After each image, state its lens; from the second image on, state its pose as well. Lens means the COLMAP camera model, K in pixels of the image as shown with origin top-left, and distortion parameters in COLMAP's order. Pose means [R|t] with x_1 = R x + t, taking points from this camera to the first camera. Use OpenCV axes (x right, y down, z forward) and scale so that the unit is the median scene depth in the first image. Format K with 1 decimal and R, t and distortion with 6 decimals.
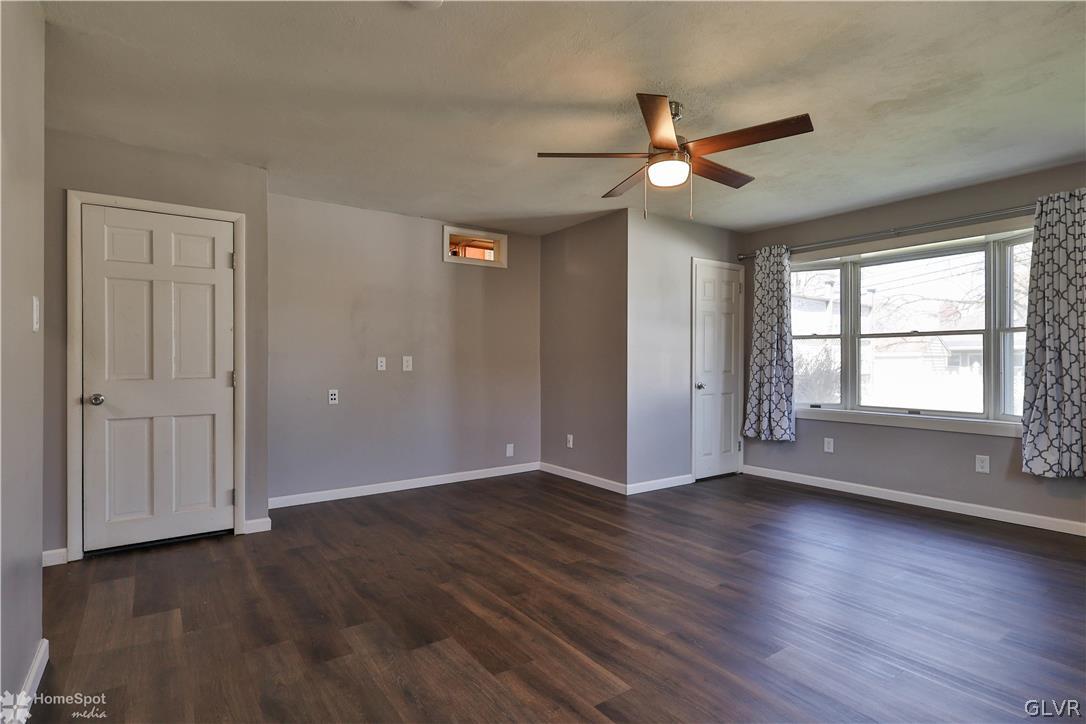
lens RADIAL K [[548.0, 0, 537.8], [0, 548.0, 364.8], [0, 0, 1]] dist [0.000719, 0.000527]
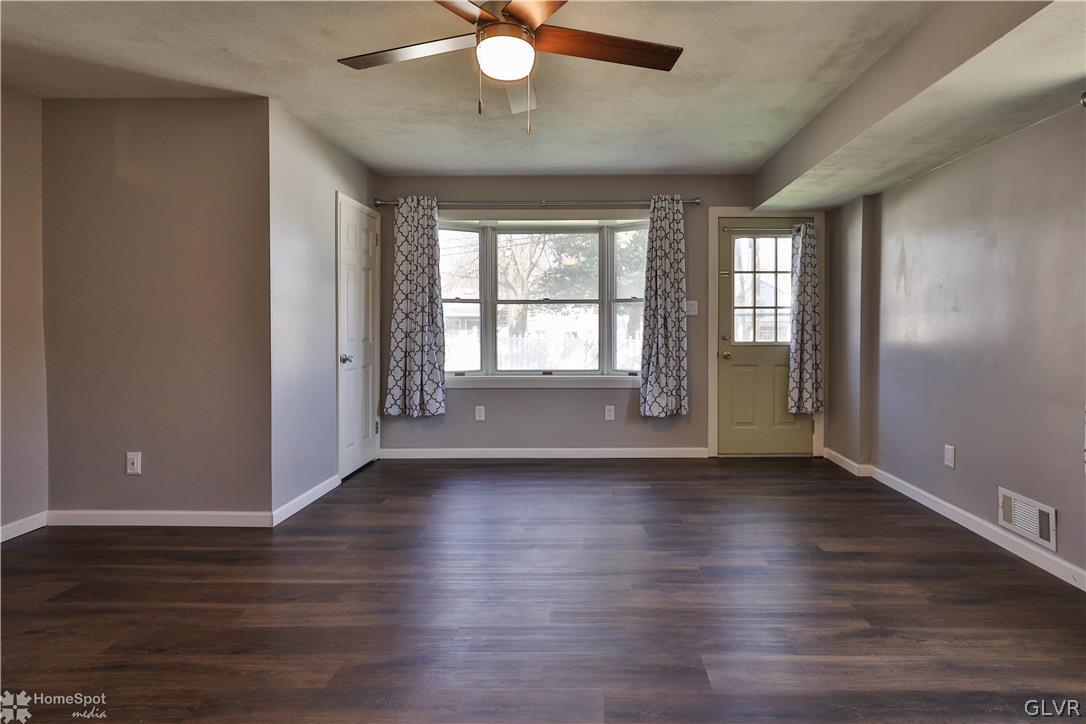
lens RADIAL K [[554.6, 0, 577.0], [0, 554.6, 332.6], [0, 0, 1]] dist [0.000728, 0.000277]
pose [[0.583075, -0.011577, 0.812336, -0.159672], [0.007439, 0.999933, 0.008911, -0.003212], [-0.812384, 0.000848, 0.583122, 0.284540]]
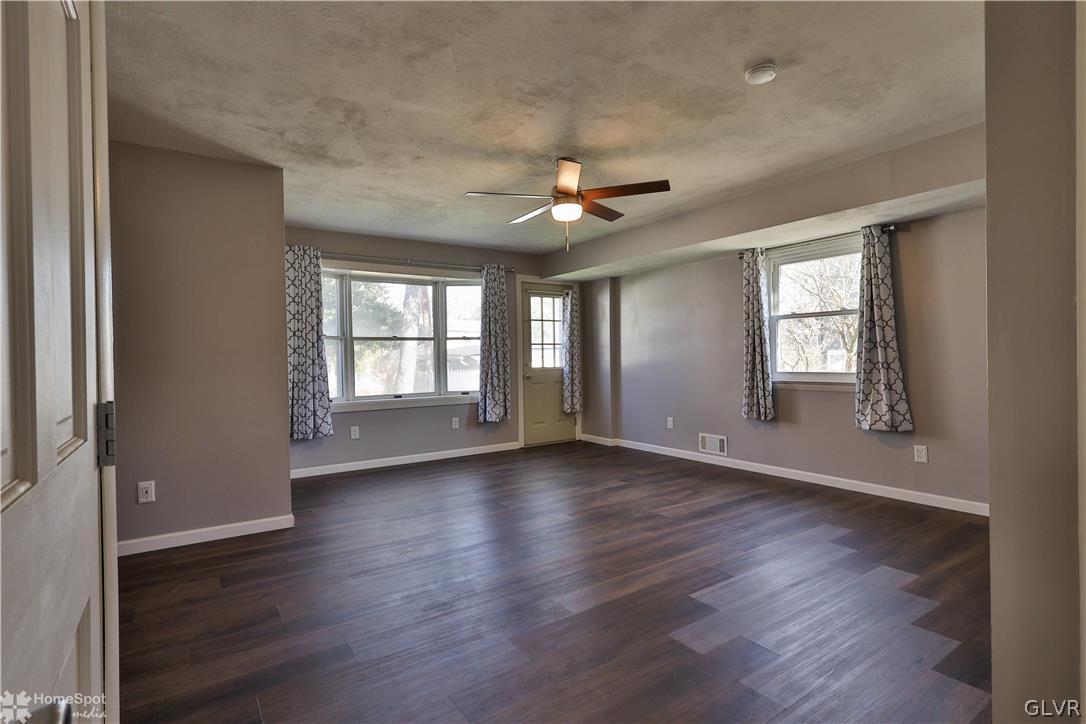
lens RADIAL K [[546.4, 0, 529.2], [0, 546.4, 362.5], [0, 0, 1]] dist [-0.000580, 0.000093]
pose [[0.016272, -0.008304, 0.999833, -0.594936], [0.024405, 0.999671, 0.007906, -0.000582], [-0.999570, 0.024272, 0.016469, 0.600311]]
